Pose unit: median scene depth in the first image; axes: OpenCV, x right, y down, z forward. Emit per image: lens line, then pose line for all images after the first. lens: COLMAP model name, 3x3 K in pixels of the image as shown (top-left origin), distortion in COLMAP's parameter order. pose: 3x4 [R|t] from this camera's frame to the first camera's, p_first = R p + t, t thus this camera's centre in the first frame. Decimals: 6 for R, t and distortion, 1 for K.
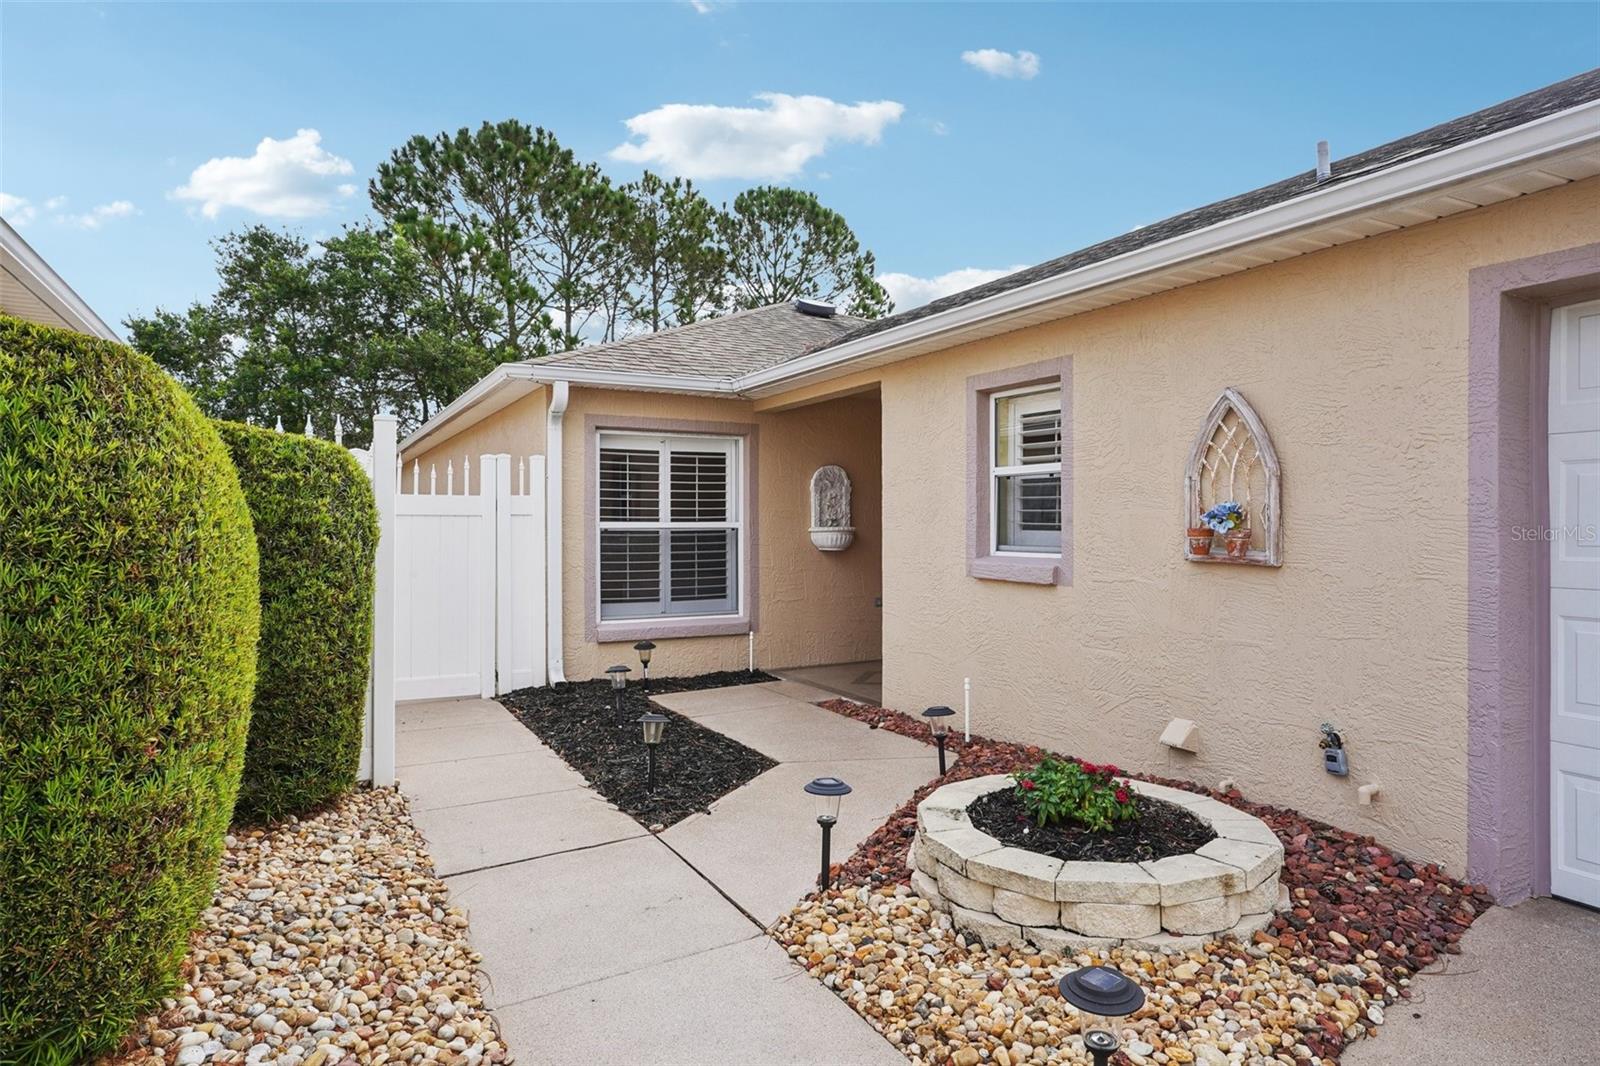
lens RADIAL K [[951.5, 0, 804.8], [0, 951.5, 530.0], [0, 0, 1]] dist [-0.020964, 0.025413]
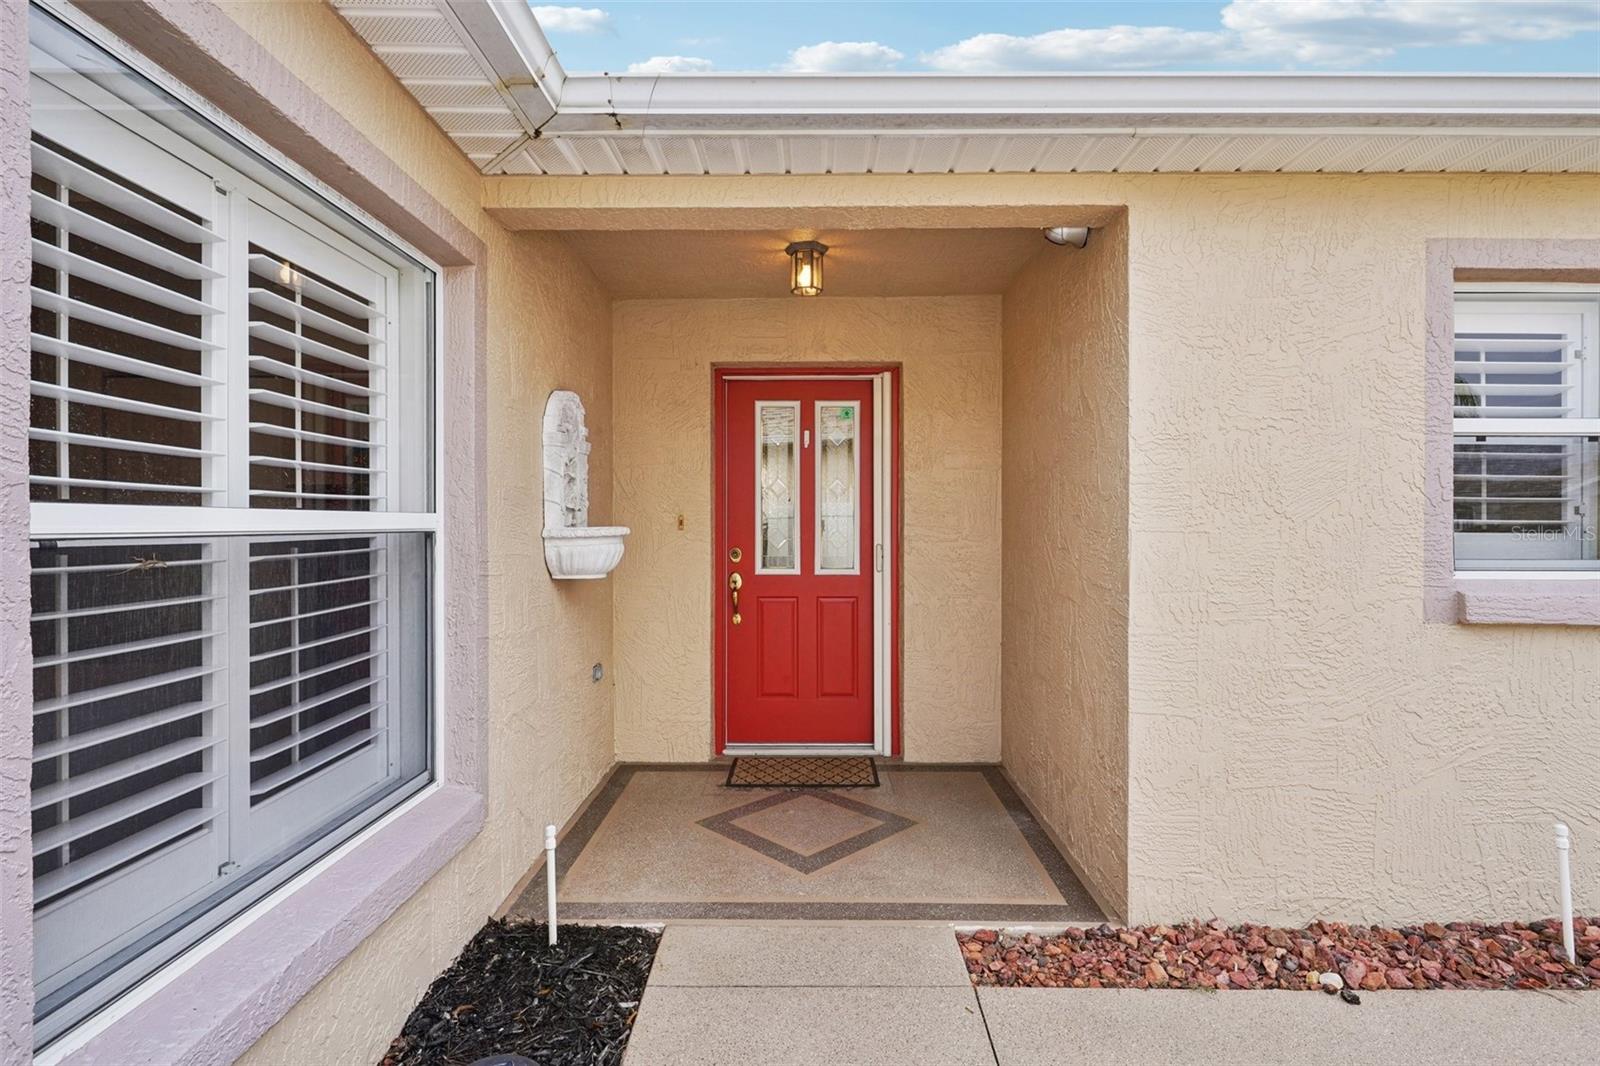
lens RADIAL K [[794.9, 0, 799.5], [0, 794.9, 528.8], [0, 0, 1]] dist [-0.062792, 0.021884]
pose [[0.478911, 0.000805, 0.877863, -0.510904], [0.004138, 0.999986, -0.003175, -0.003513], [-0.877854, 0.005153, 0.478901, 1.563156]]
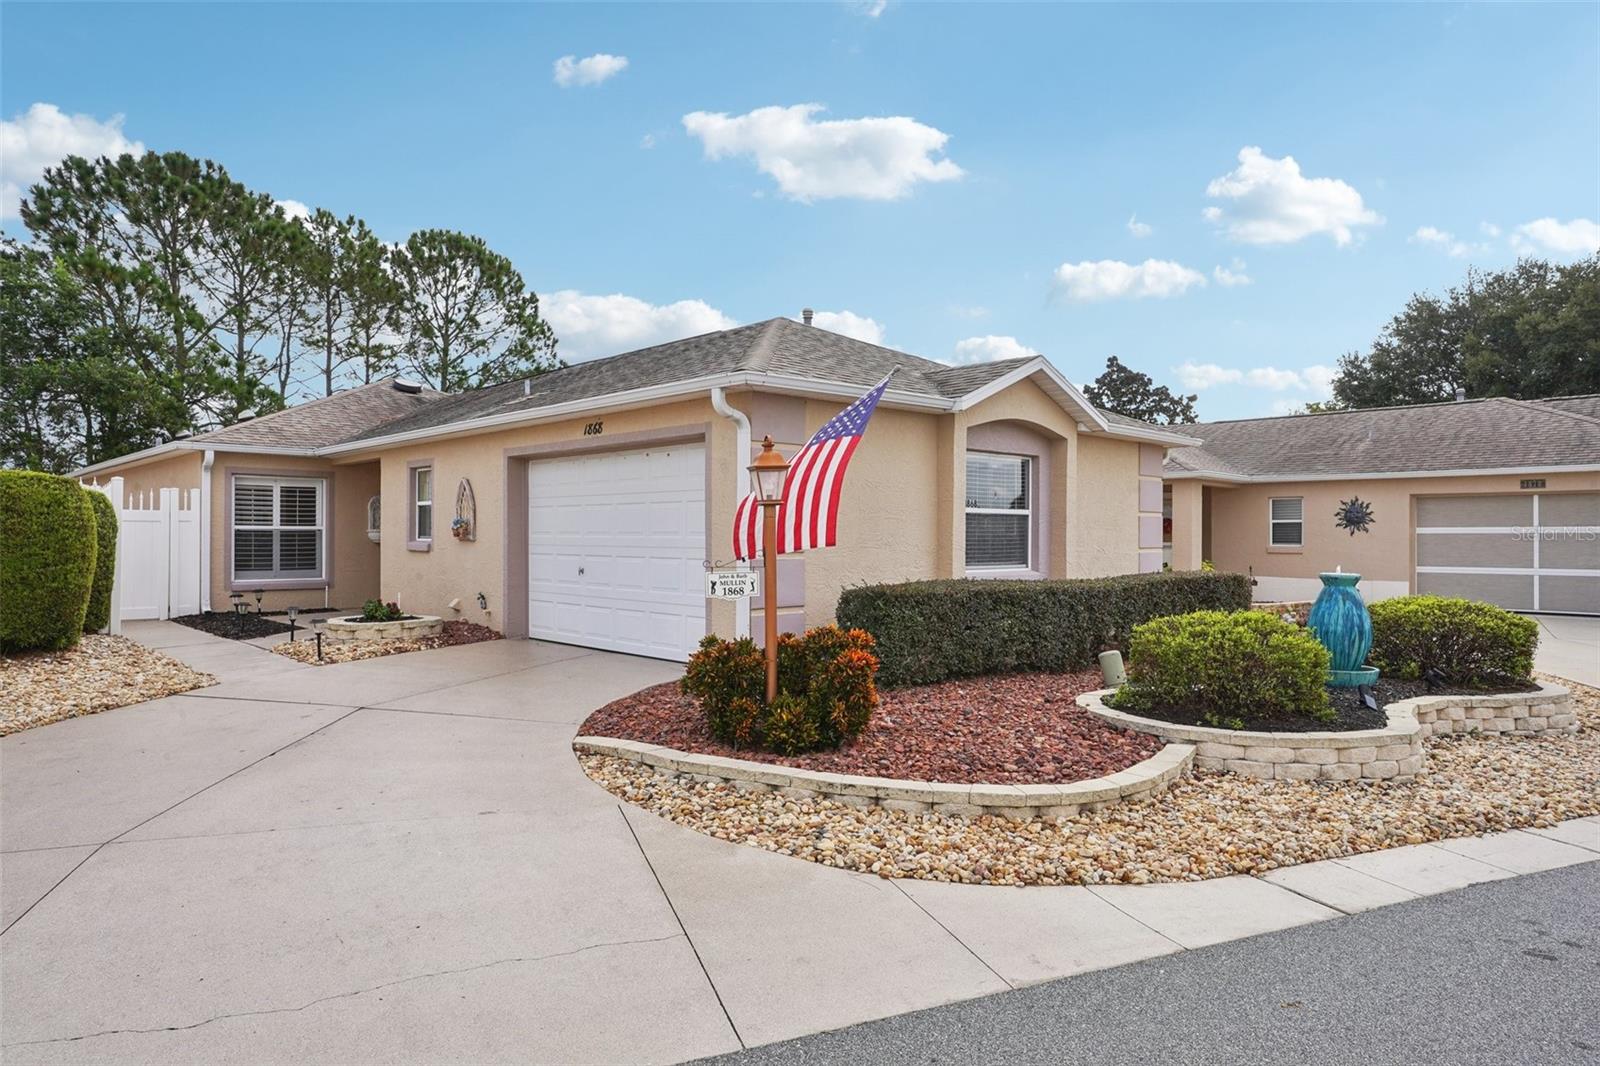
lens RADIAL K [[1019.3, 0, 822.9], [0, 1019.3, 531.9], [0, 0, 1]] dist [-0.025777, 0.035967]
pose [[0.964277, 0.004010, 0.264865, 0.678854], [-0.001310, 0.999945, -0.010370, 0.042476], [-0.264892, 0.009653, 0.964230, -2.227235]]
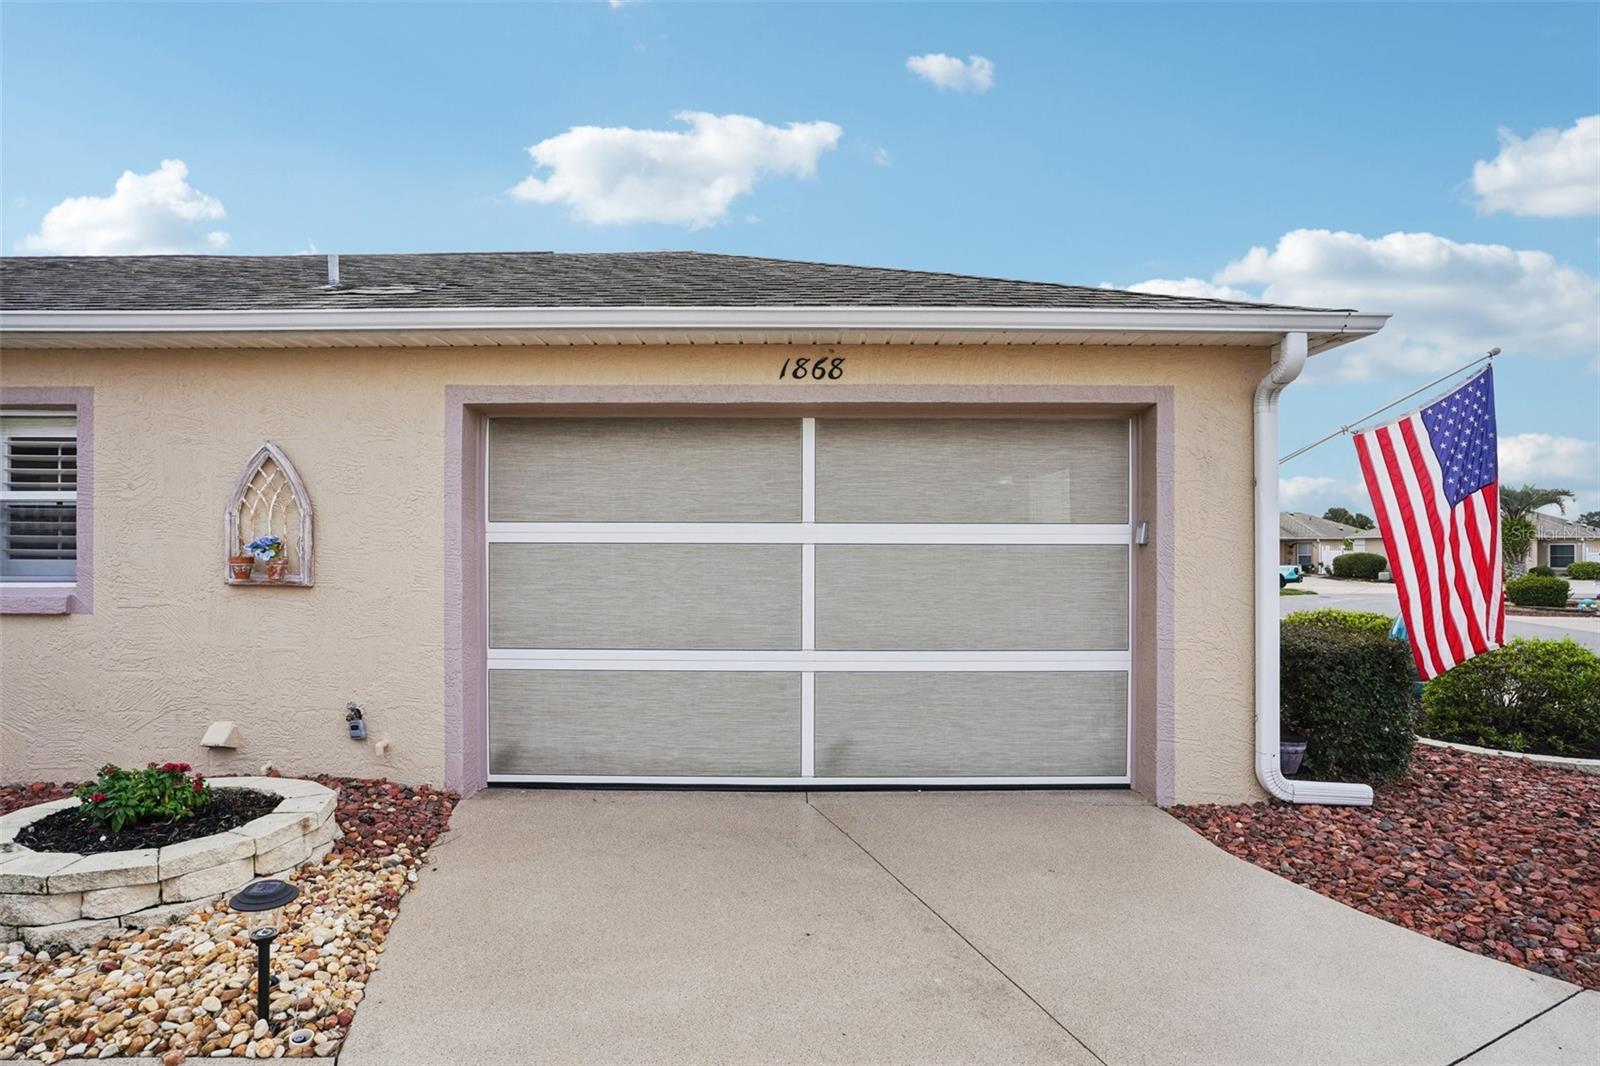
lens RADIAL K [[835.6, 0, 801.5], [0, 835.6, 542.9], [0, 0, 1]] dist [-0.052295, 0.015529]
pose [[0.473878, 0.012715, 0.880498, -0.153932], [0.004992, 0.999841, -0.017125, 0.002049], [-0.880576, 0.012511, 0.473740, -0.100688]]
